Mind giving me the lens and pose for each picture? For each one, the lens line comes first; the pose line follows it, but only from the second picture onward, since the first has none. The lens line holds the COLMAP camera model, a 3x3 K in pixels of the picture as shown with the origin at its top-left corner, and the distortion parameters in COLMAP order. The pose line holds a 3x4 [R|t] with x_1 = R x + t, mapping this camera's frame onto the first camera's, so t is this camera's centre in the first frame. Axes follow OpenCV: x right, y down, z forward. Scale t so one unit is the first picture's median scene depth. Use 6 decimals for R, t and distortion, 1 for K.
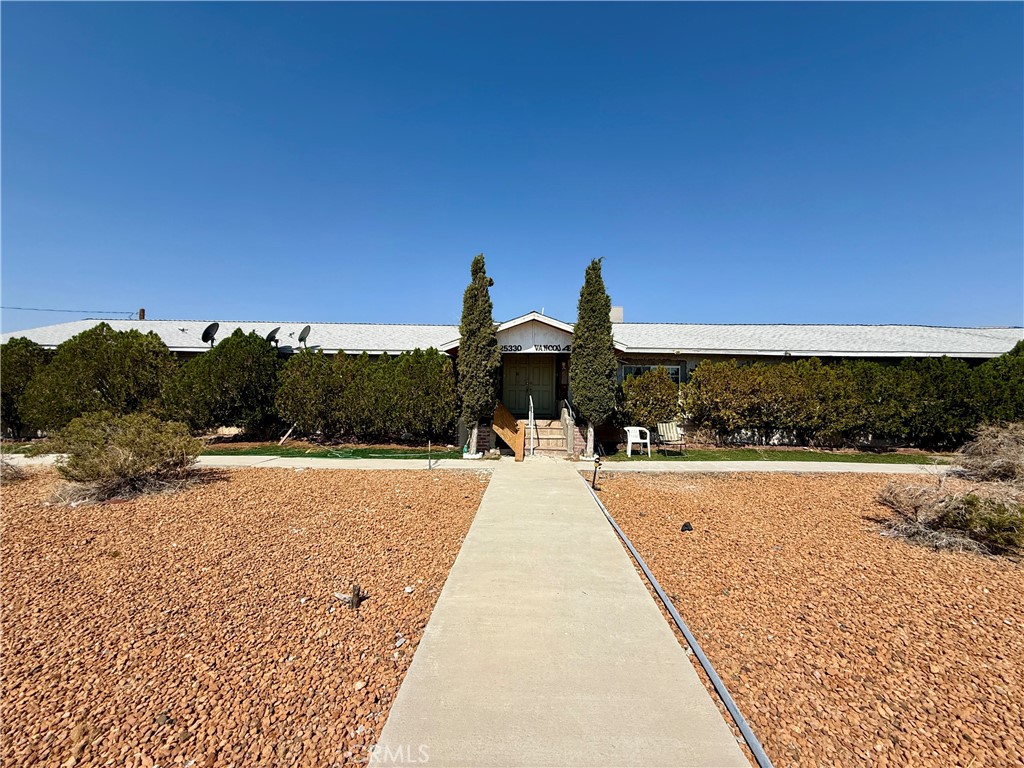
lens RADIAL K [[409.2, 0, 512.8], [0, 409.2, 385.6], [0, 0, 1]] dist [0.001315, -0.000304]
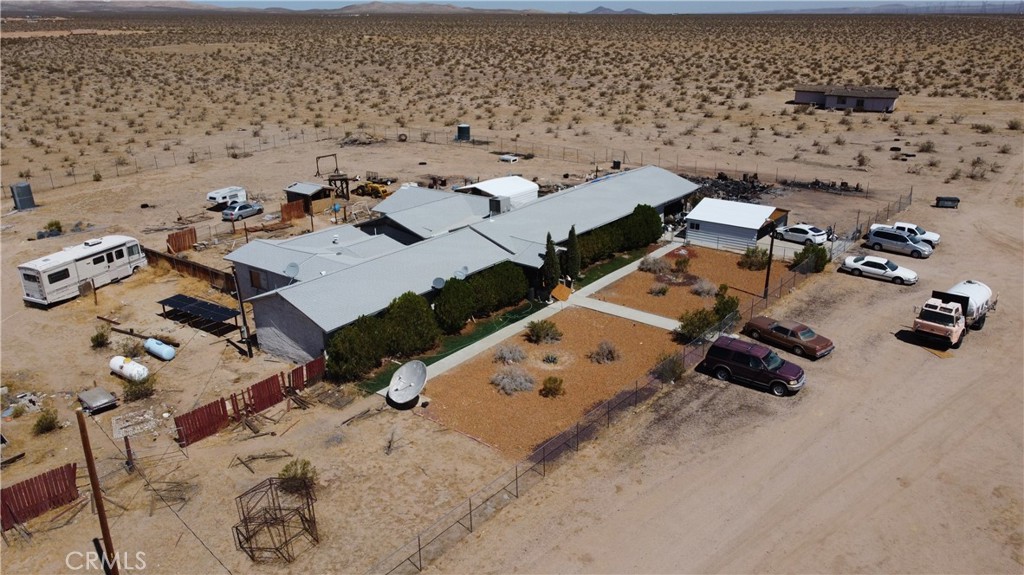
lens RADIAL K [[779.2, 0, 515.2], [0, 779.2, 286.0], [0, 0, 1]] dist [0.006077, -0.012690]
pose [[0.598780, -0.282064, 0.749601, -4.082397], [0.024559, 0.941959, 0.334828, -1.675612], [-0.800537, -0.182079, 0.570953, -1.793750]]
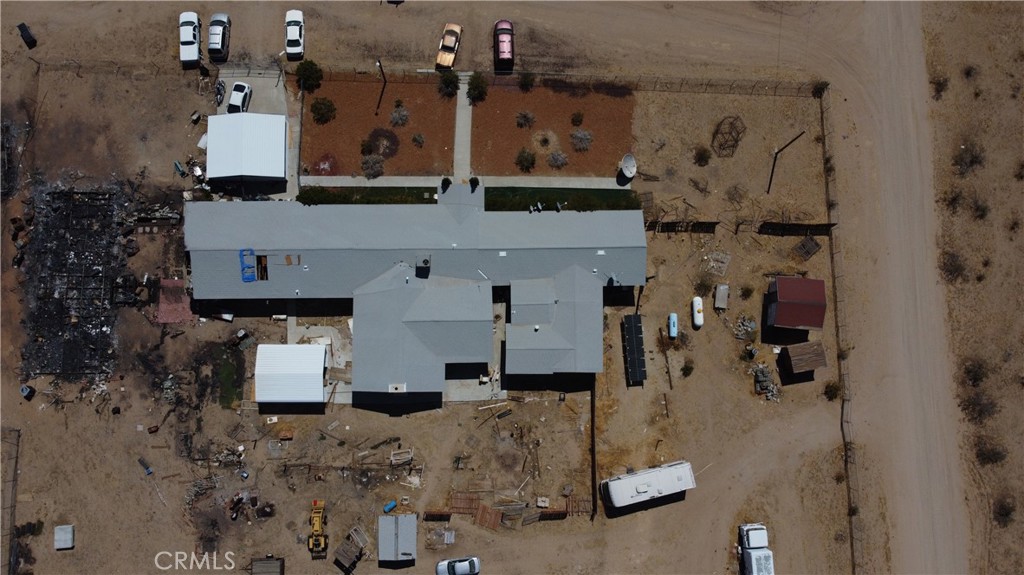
lens RADIAL K [[779.2, 0, 513.4], [0, 779.2, 292.0], [0, 0, 1]] dist [0.006077, -0.012690]
pose [[-0.998787, 0.012526, -0.047626, -0.086698], [-0.046005, 0.107739, 0.993114, -7.522346], [0.017571, 0.994100, -0.107032, 2.832763]]
